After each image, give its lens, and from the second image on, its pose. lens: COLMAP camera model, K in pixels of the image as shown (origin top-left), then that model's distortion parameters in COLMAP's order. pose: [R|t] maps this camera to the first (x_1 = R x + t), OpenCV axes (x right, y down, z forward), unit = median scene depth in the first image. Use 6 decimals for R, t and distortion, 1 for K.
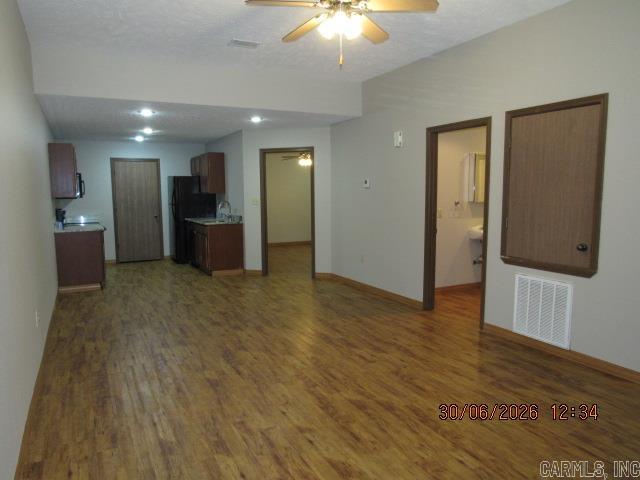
lens RADIAL K [[461.4, 0, 316.8], [0, 461.4, 238.8], [0, 0, 1]] dist [-0.020156, 0.006588]
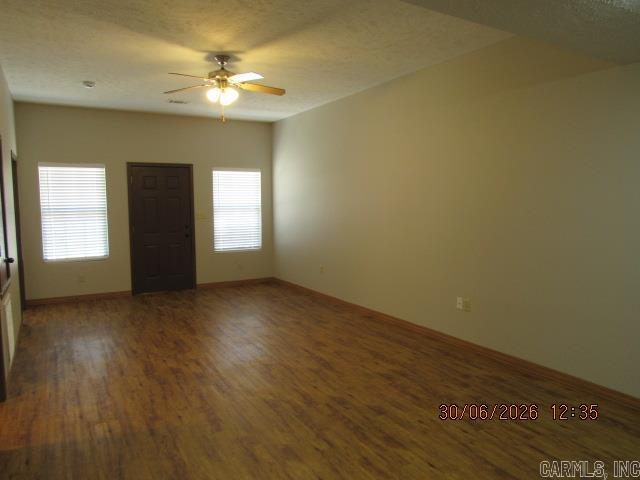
lens RADIAL K [[461.4, 0, 316.4], [0, 461.4, 234.1], [0, 0, 1]] dist [-0.020156, 0.006588]
pose [[-0.998628, 0.016592, -0.049669, -0.115205], [0.007841, 0.985161, 0.171453, -0.198366], [0.051776, 0.170828, -0.983940, 1.798707]]
